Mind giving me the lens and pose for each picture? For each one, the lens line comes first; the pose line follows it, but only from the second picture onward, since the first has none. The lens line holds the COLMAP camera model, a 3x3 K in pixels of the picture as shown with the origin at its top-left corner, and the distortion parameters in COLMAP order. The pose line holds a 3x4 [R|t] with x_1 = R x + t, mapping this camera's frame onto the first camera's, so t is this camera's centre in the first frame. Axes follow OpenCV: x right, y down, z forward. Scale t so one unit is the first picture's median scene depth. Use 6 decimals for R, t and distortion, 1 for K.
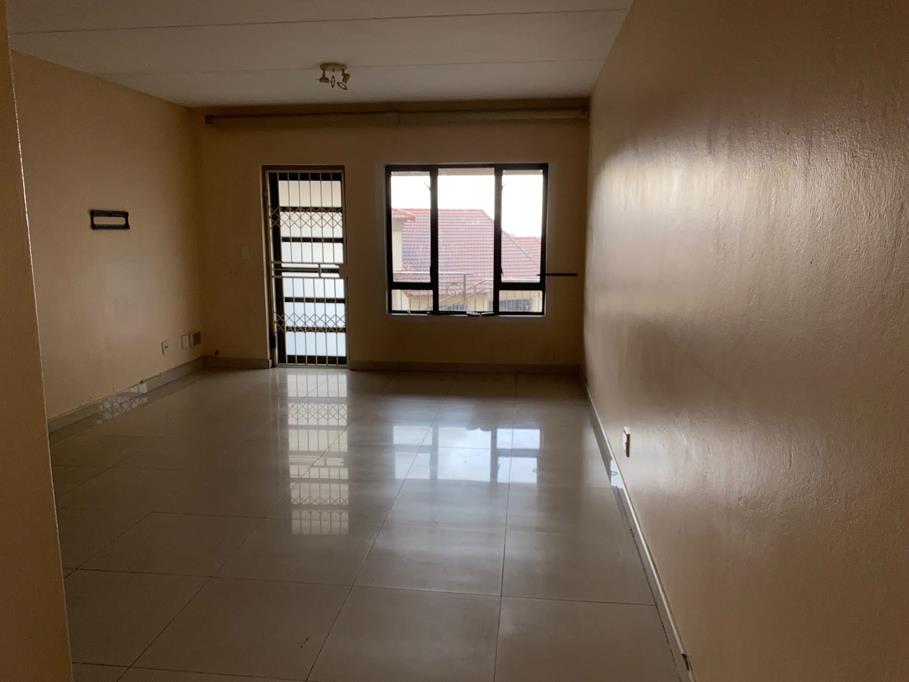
lens RADIAL K [[701.3, 0, 443.4], [0, 701.3, 342.6], [0, 0, 1]] dist [0.072835, -0.081447]
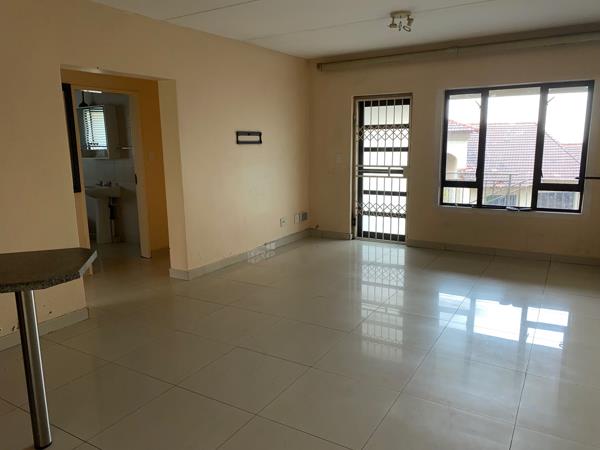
lens RADIAL K [[462.9, 0, 292.6], [0, 462.9, 226.0], [0, 0, 1]] dist [0.072835, -0.081447]
pose [[0.914350, 0.061388, -0.400245, 0.020198], [-0.052762, 0.998077, 0.032549, -0.016388], [0.401473, -0.008643, 0.915830, 0.096934]]
